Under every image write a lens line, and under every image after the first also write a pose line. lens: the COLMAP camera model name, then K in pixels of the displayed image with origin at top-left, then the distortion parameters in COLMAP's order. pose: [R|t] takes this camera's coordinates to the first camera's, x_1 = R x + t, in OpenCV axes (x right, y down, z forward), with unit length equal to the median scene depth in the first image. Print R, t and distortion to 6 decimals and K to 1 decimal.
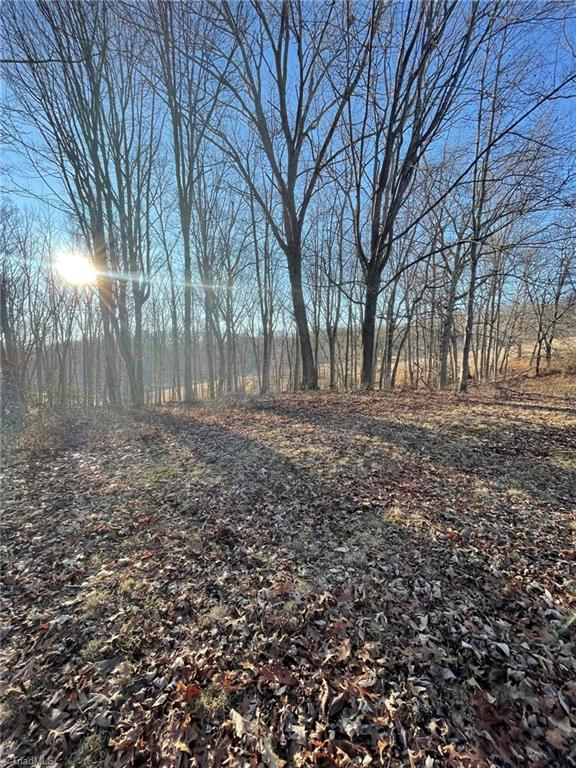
lens RADIAL K [[309.3, 0, 283.2], [0, 309.3, 391.7], [0, 0, 1]] dist [0.000102, -0.000127]
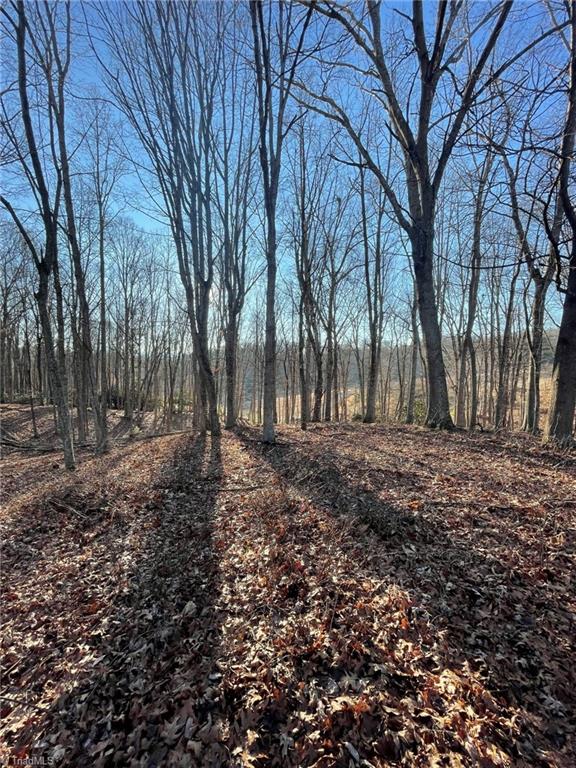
lens RADIAL K [[309.3, 0, 288.5], [0, 309.3, 382.9], [0, 0, 1]] dist [0.000102, -0.000127]
pose [[0.952181, 0.028689, -0.304183, -0.021509], [-0.047628, 0.997348, -0.055024, -0.036841], [0.301798, 0.066881, 0.951023, 0.178255]]
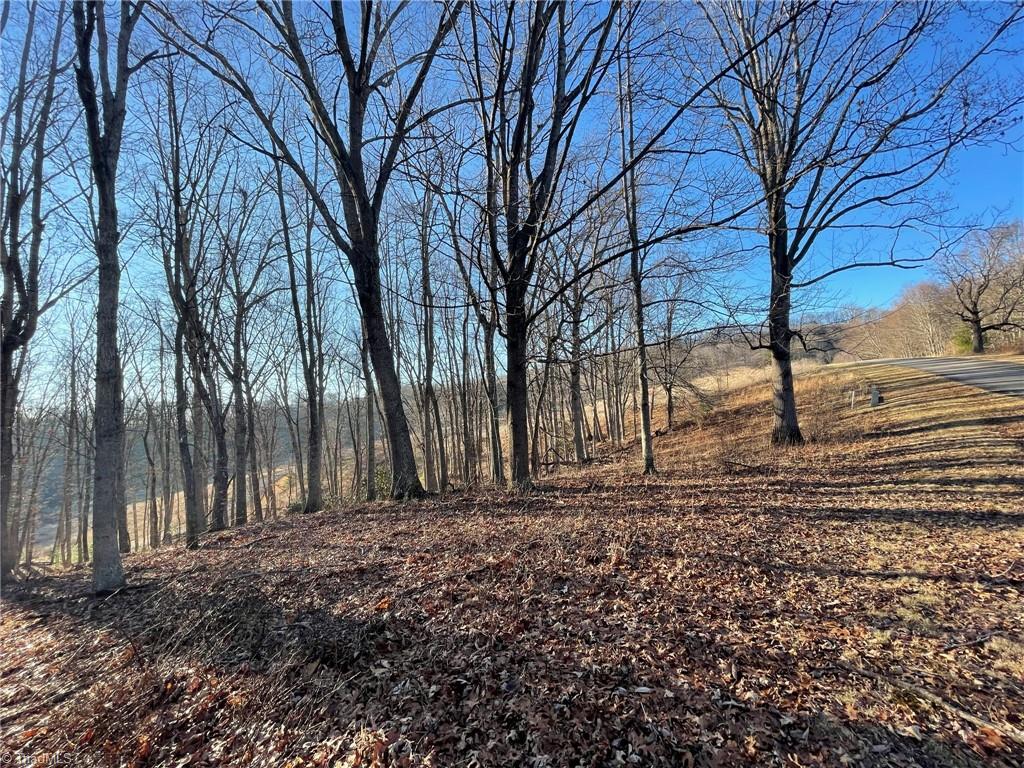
lens RADIAL K [[412.3, 0, 509.7], [0, 412.3, 385.1], [0, 0, 1]] dist [0.000102, -0.000127]
pose [[0.919114, -0.043749, 0.391556, -0.019948], [0.122843, 0.976096, -0.179295, -0.033397], [-0.374352, 0.212892, 0.902517, 0.176475]]
